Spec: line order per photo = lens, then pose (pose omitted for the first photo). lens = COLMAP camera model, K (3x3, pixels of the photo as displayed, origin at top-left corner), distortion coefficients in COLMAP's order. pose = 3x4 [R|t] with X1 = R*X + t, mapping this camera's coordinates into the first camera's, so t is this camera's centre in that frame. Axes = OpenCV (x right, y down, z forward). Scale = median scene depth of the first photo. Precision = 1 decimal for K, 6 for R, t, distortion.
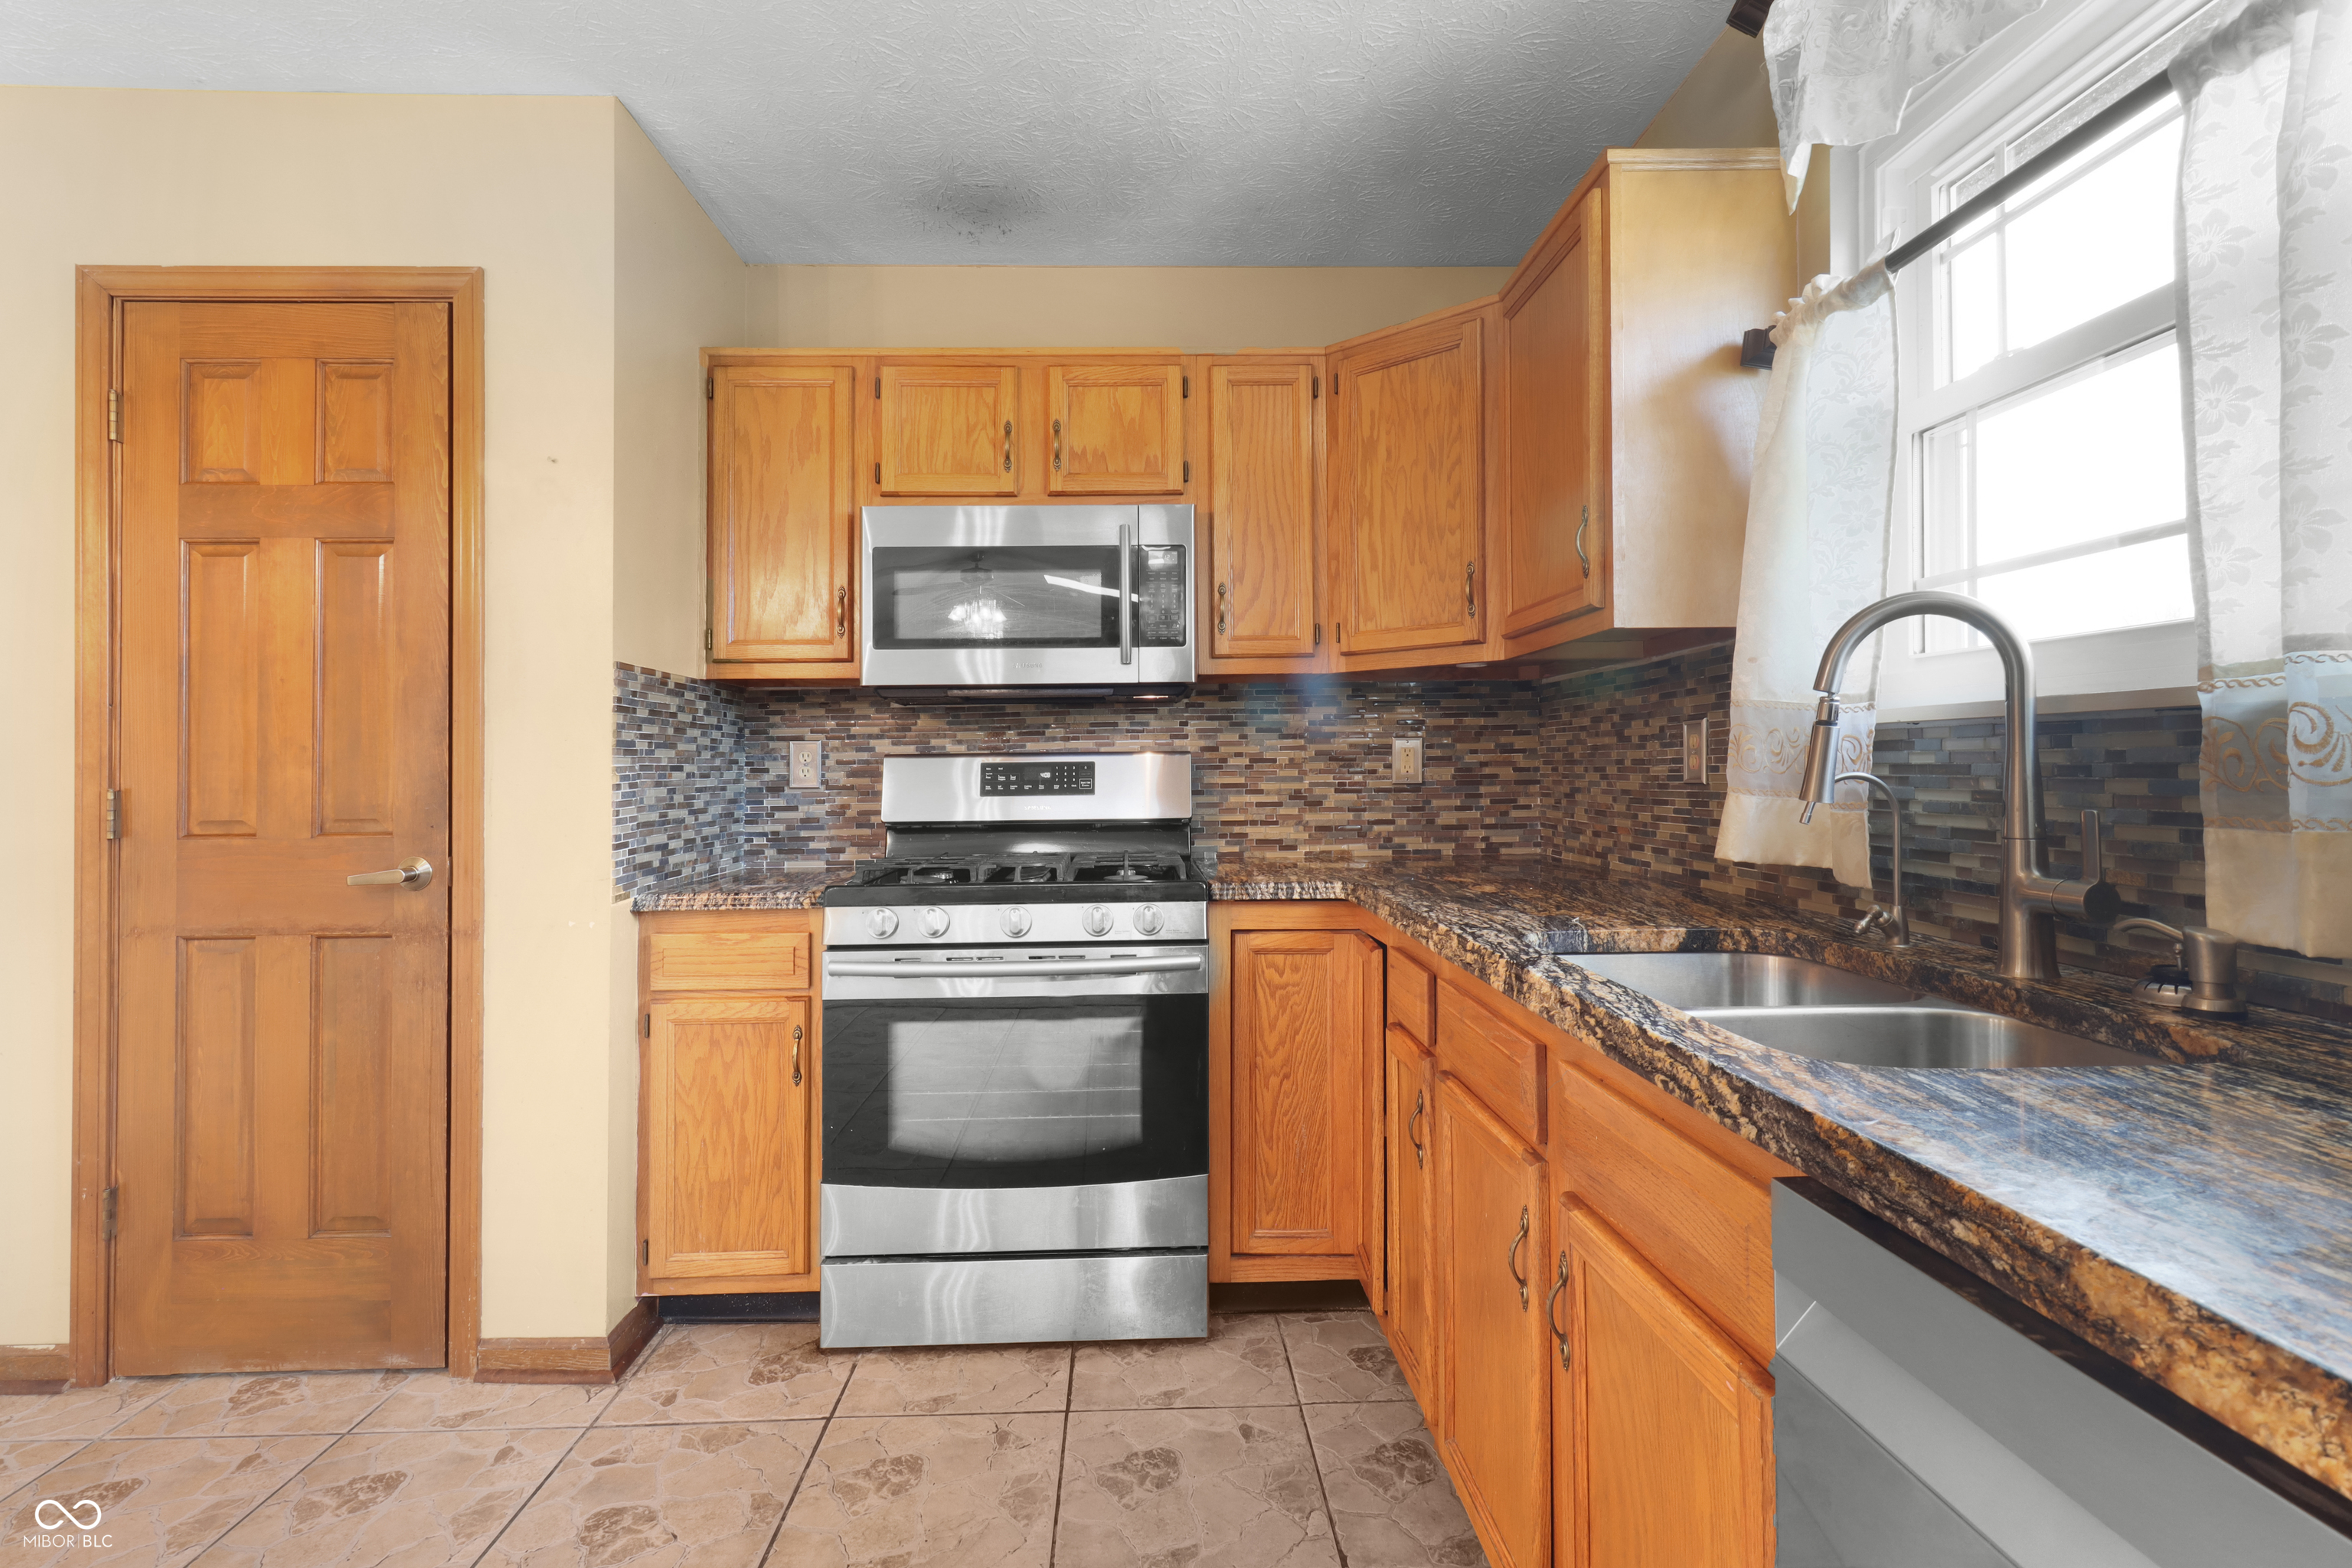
lens RADIAL K [[1127.3, 0, 1139.4], [0, 1127.3, 762.8], [0, 0, 1]] dist [0.006071, -0.000051]
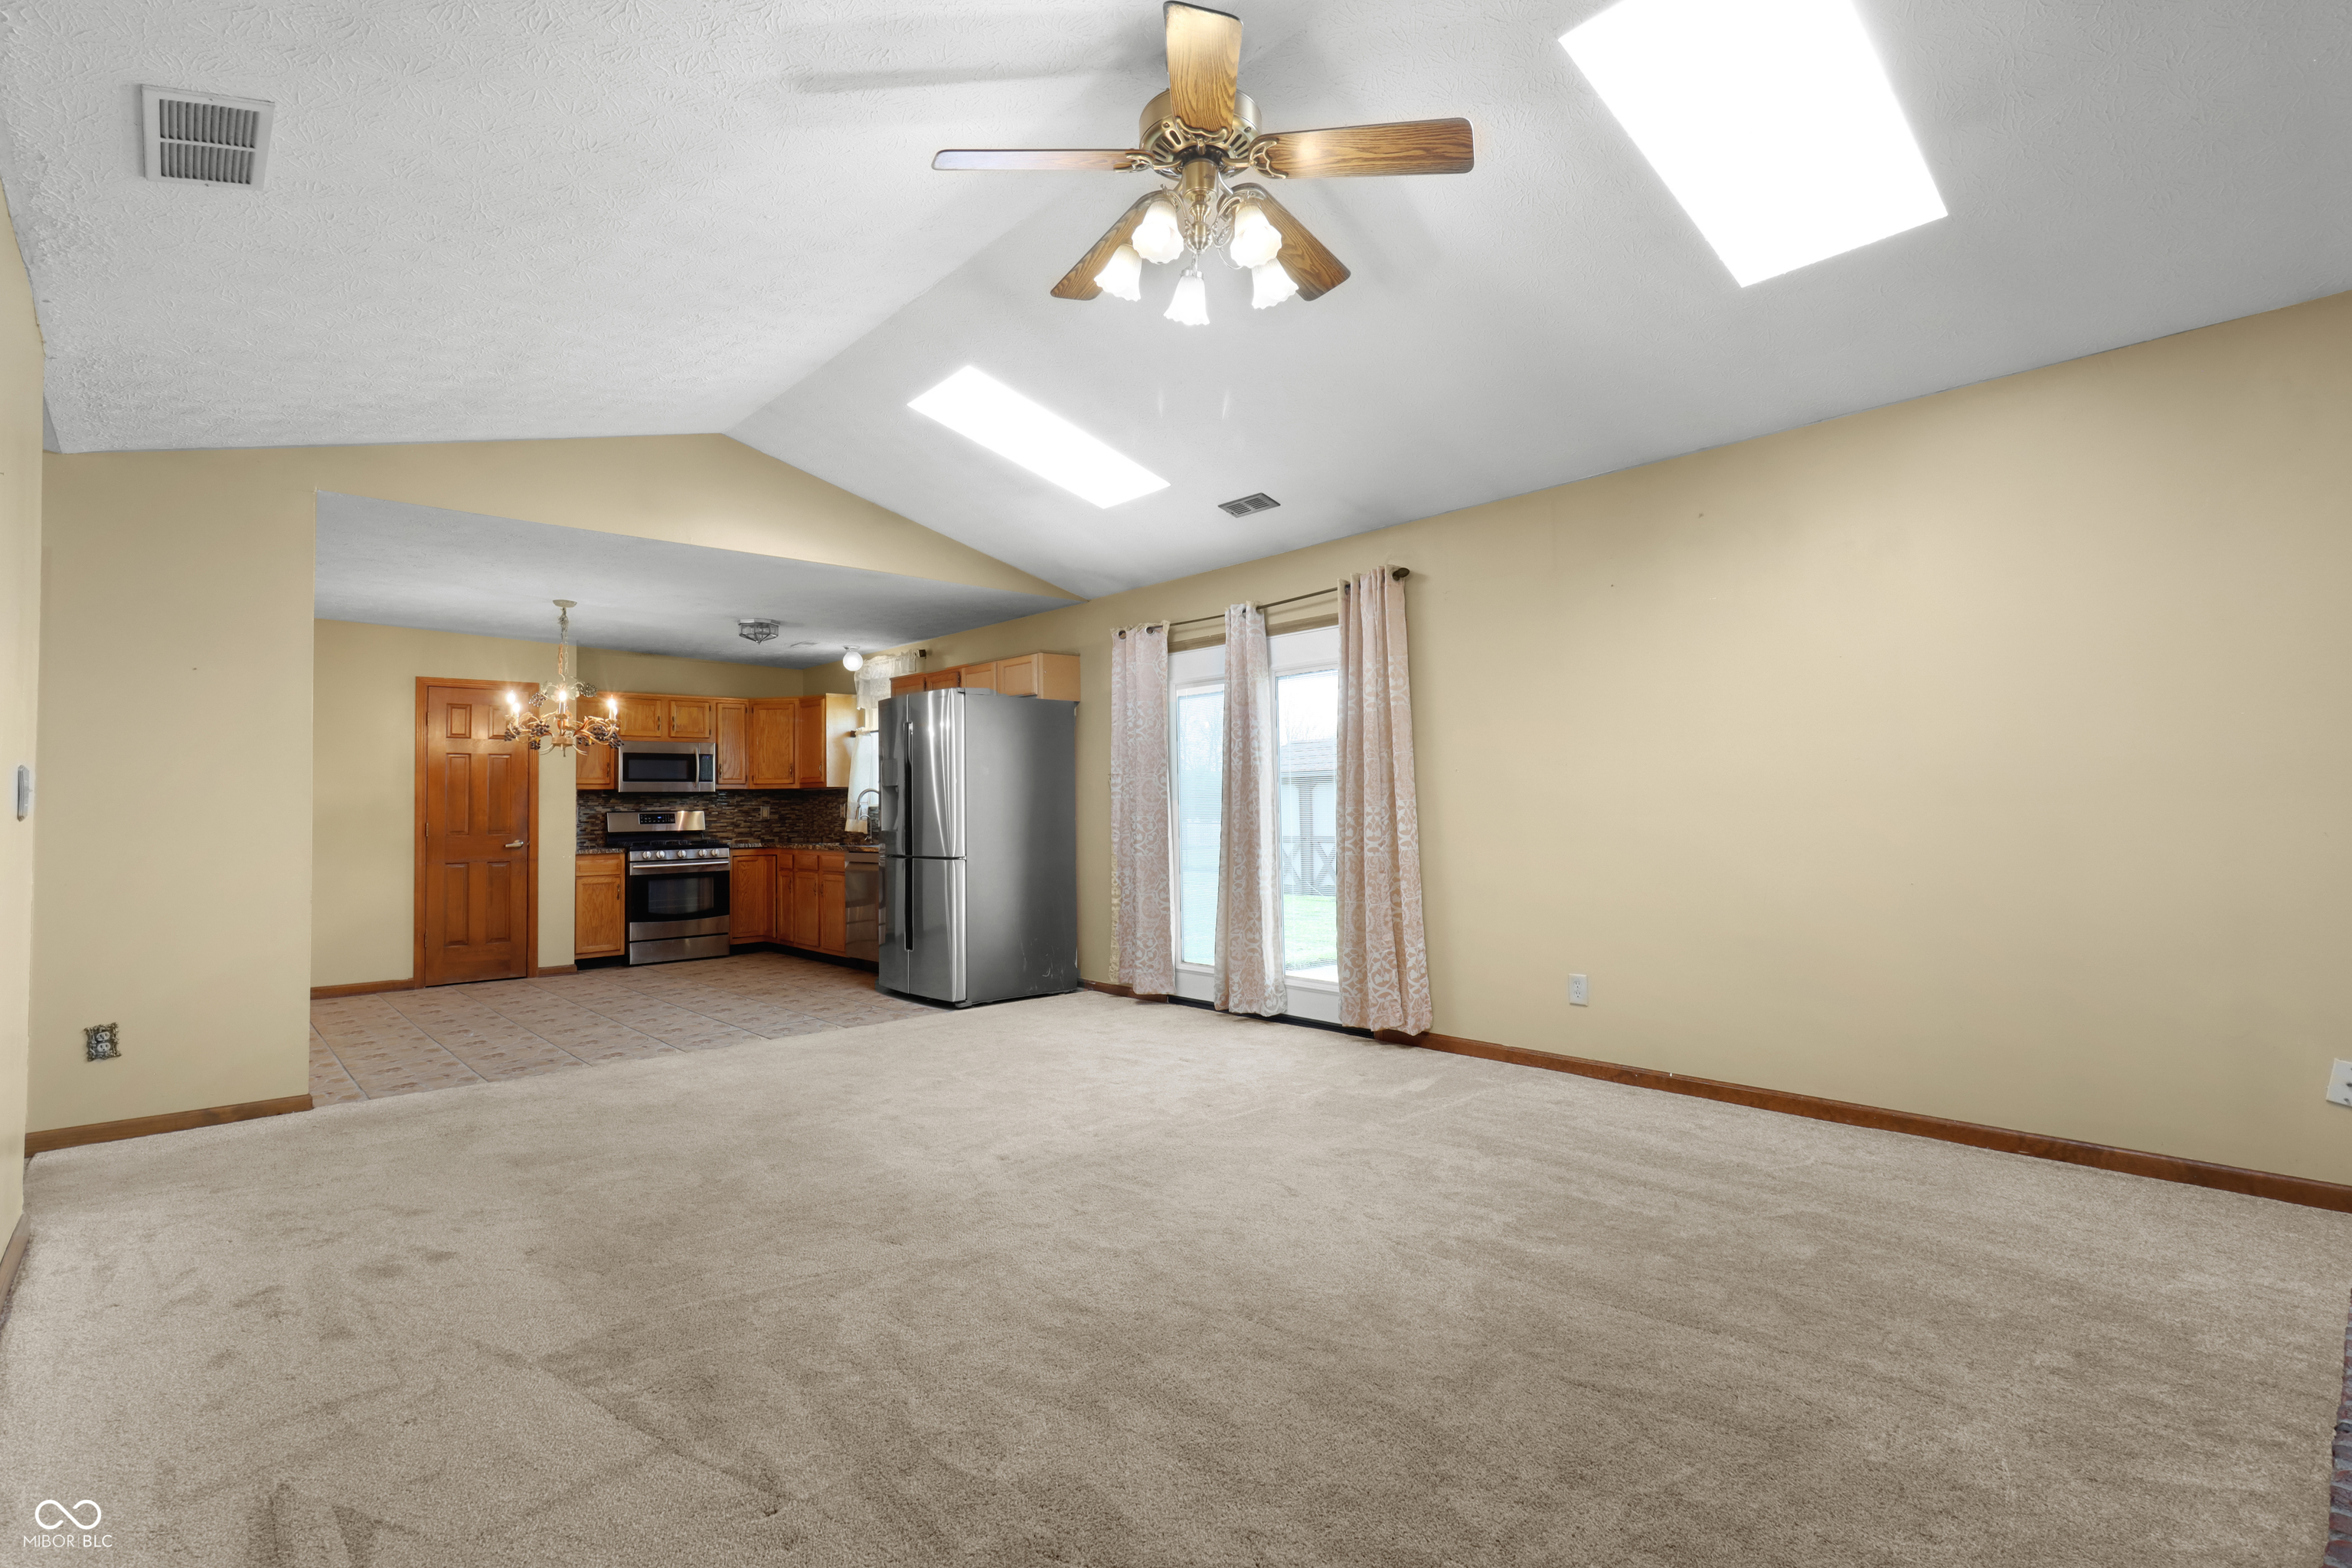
lens RADIAL K [[1127.3, 0, 1158.3], [0, 1127.3, 781.0], [0, 0, 1]] dist [0.006071, -0.000051]
pose [[0.762901, 0.013436, 0.646376, -1.418775], [0.004221, 0.999659, -0.025761, -0.006294], [-0.646501, 0.022381, 0.762584, -3.163619]]
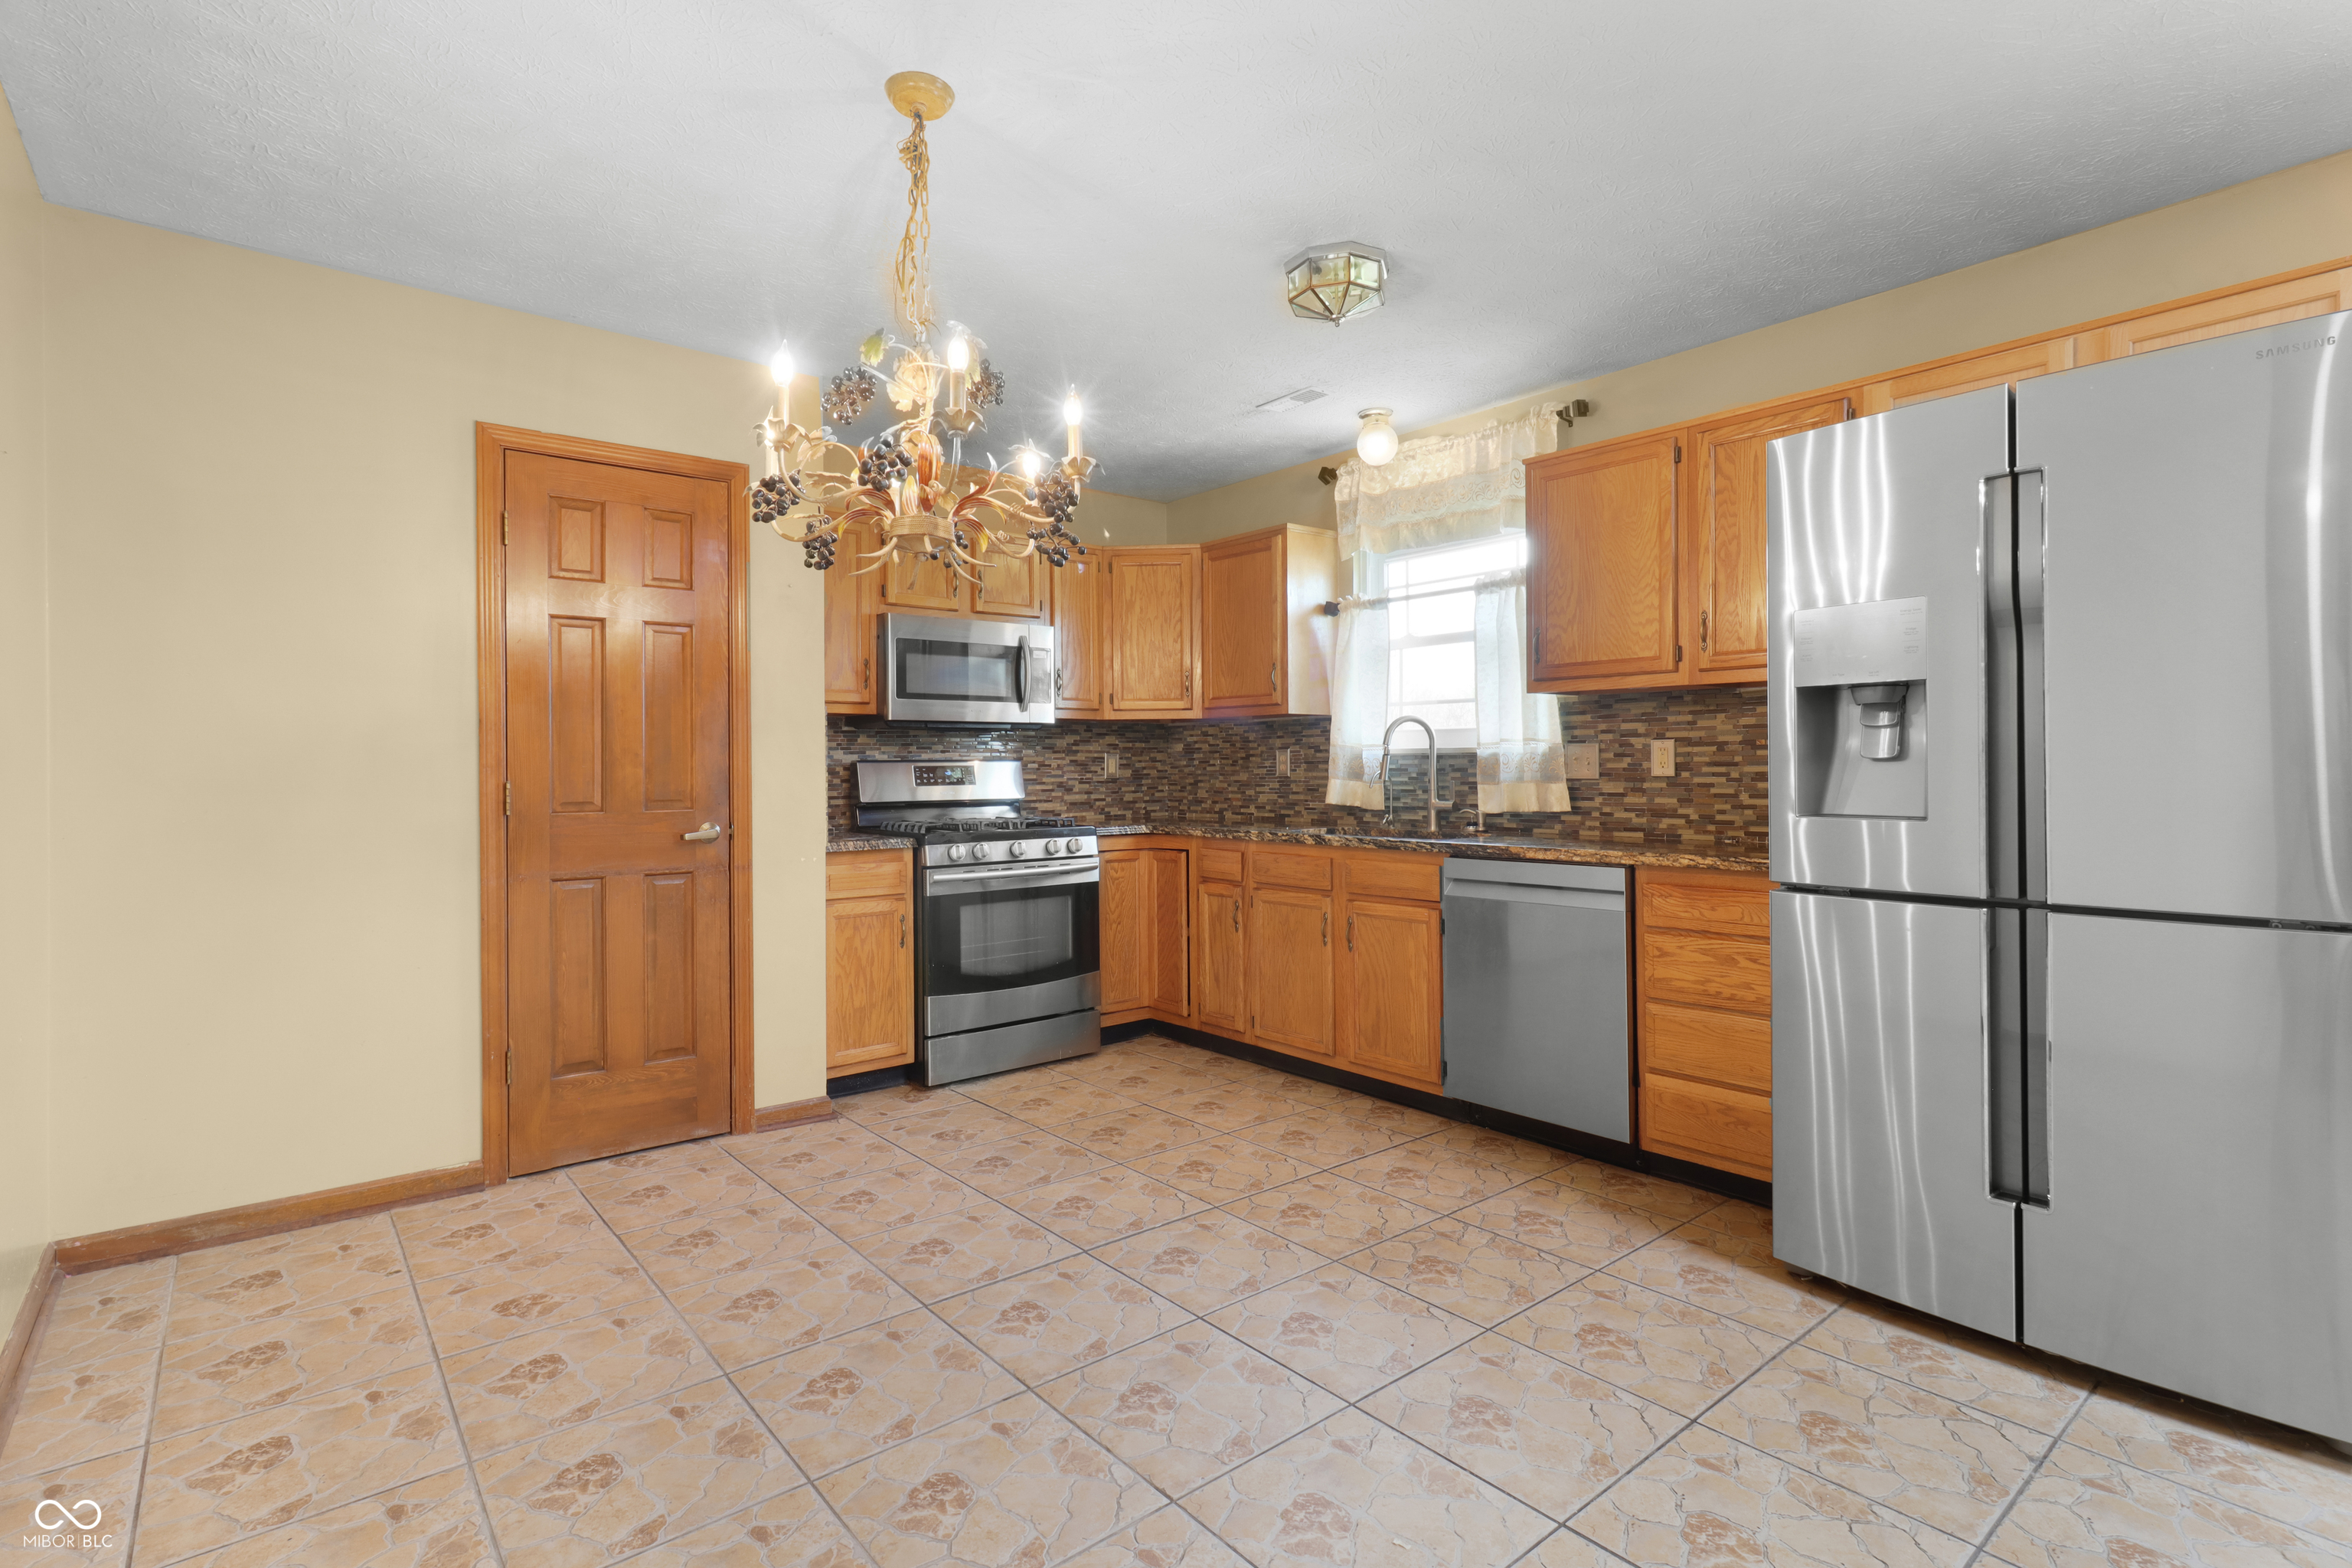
lens RADIAL K [[1127.3, 0, 1159.8], [0, 1127.3, 784.2], [0, 0, 1]] dist [0.006071, -0.000051]
pose [[0.790674, -0.004914, 0.612217, -1.105544], [-0.003783, 0.999909, 0.012912, 0.005109], [-0.612225, -0.012526, 0.790584, -0.666543]]
